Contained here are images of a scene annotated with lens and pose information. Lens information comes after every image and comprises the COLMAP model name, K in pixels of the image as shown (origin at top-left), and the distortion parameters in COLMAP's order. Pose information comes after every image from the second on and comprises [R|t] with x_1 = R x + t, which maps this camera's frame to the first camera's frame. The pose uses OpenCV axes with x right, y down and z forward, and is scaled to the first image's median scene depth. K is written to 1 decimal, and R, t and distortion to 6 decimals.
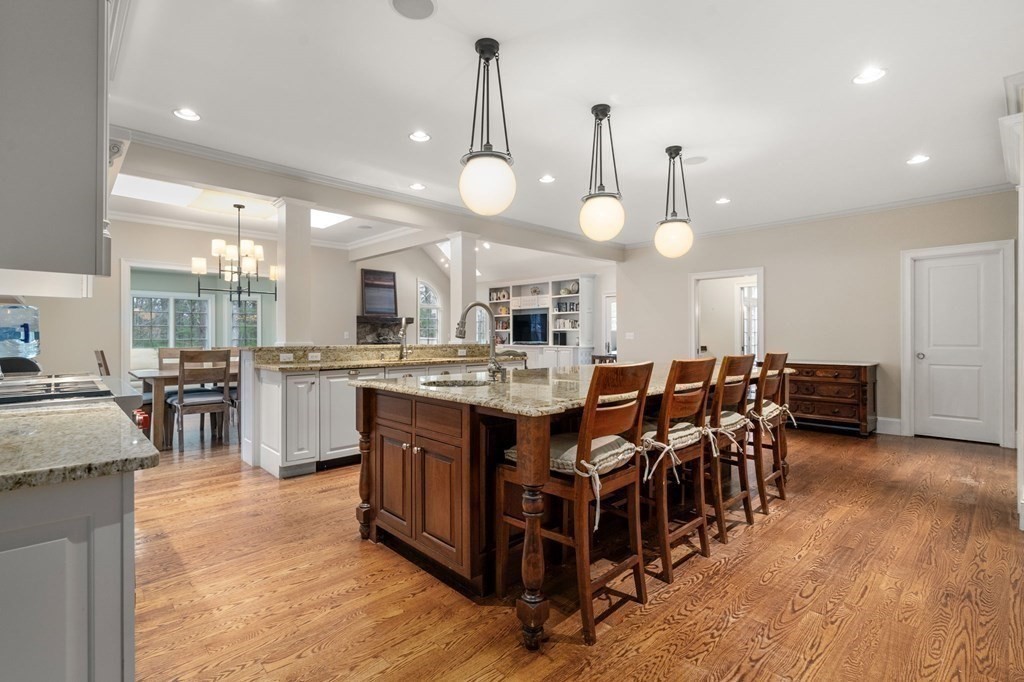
lens RADIAL K [[480.2, 0, 512.9], [0, 480.2, 338.4], [0, 0, 1]] dist [-0.000405, -0.000052]
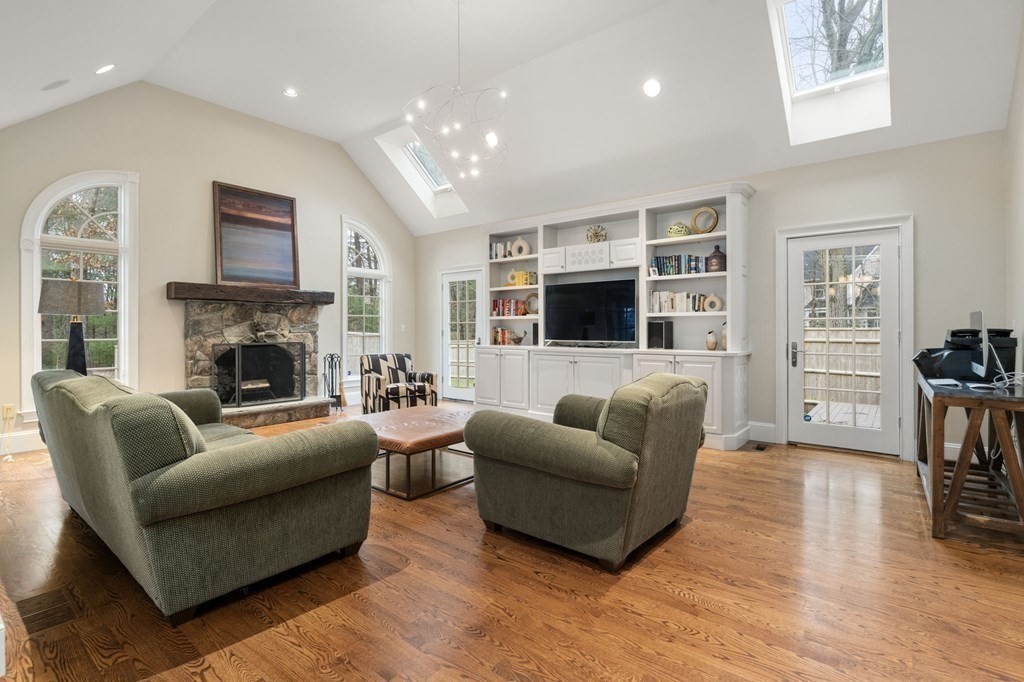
lens RADIAL K [[480.2, 0, 507.8], [0, 480.2, 333.6], [0, 0, 1]] dist [-0.000405, -0.000052]
pose [[0.992016, -0.003635, 0.126064, -0.097492], [0.003181, 0.999988, 0.003806, -0.001867], [-0.126076, -0.003375, 0.992015, 0.519067]]
